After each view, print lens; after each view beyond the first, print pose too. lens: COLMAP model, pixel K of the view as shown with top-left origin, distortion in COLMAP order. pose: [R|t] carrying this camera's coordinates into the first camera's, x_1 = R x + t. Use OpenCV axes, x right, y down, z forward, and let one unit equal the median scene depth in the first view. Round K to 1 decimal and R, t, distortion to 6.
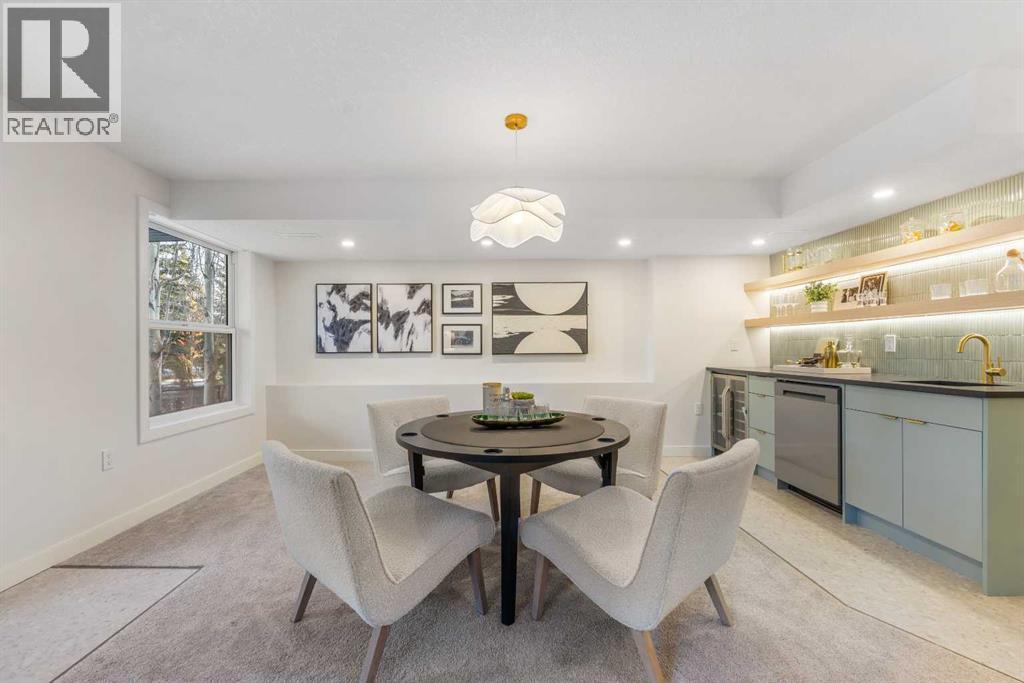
lens RADIAL K [[419.7, 0, 505.9], [0, 419.7, 342.6], [0, 0, 1]] dist [-0.002454, -0.000268]
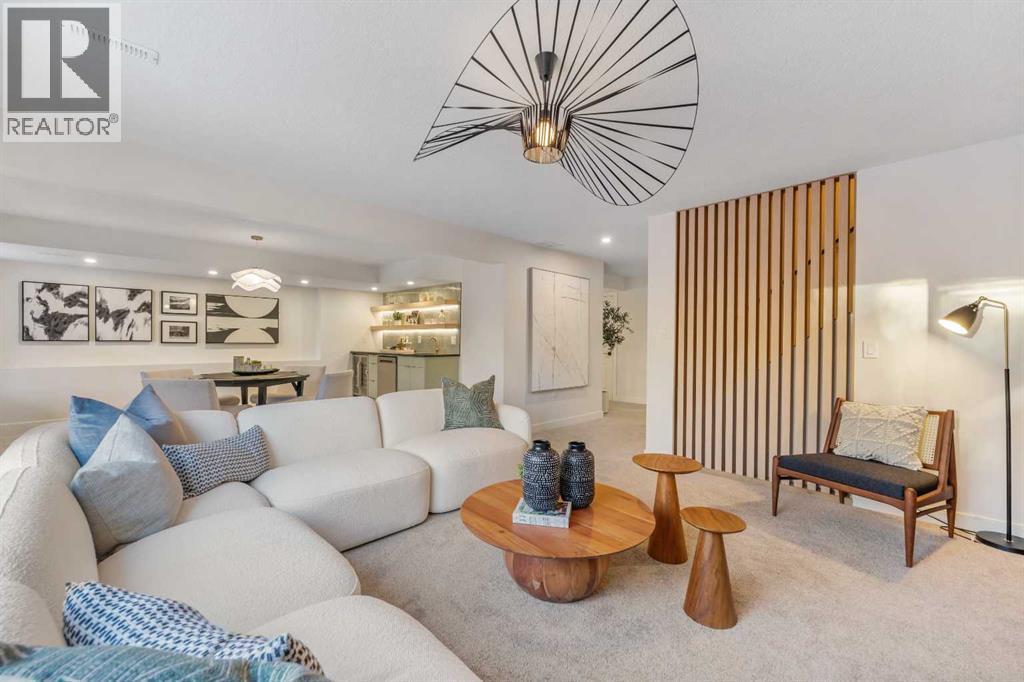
lens RADIAL K [[419.7, 0, 505.9], [0, 419.7, 342.1], [0, 0, 1]] dist [-0.002454, -0.000268]
pose [[0.733253, 0.010545, 0.679875, -0.256694], [-0.021865, 0.999728, 0.008076, -0.009716], [-0.679605, -0.020787, 0.733284, -0.767633]]
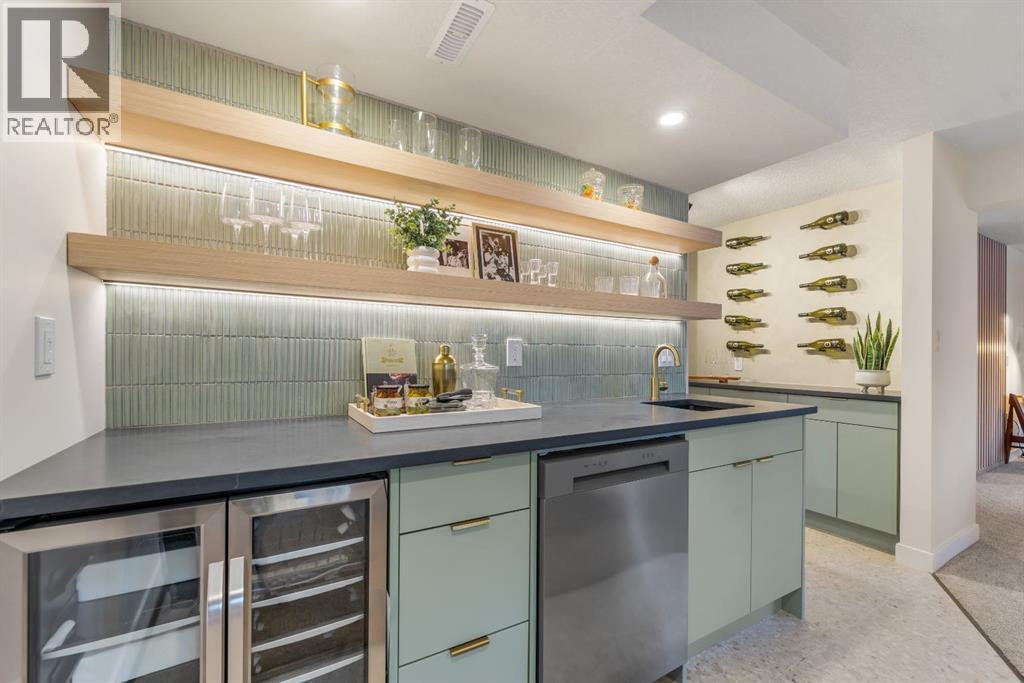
lens RADIAL K [[425.1, 0, 511.6], [0, 425.1, 356.7], [0, 0, 1]] dist [-0.000750, -0.000068]
pose [[-0.479178, -0.002847, 0.877713, 0.251108], [-0.017201, 0.999833, -0.006147, 0.007616], [-0.877549, -0.018043, -0.479147, 0.849392]]
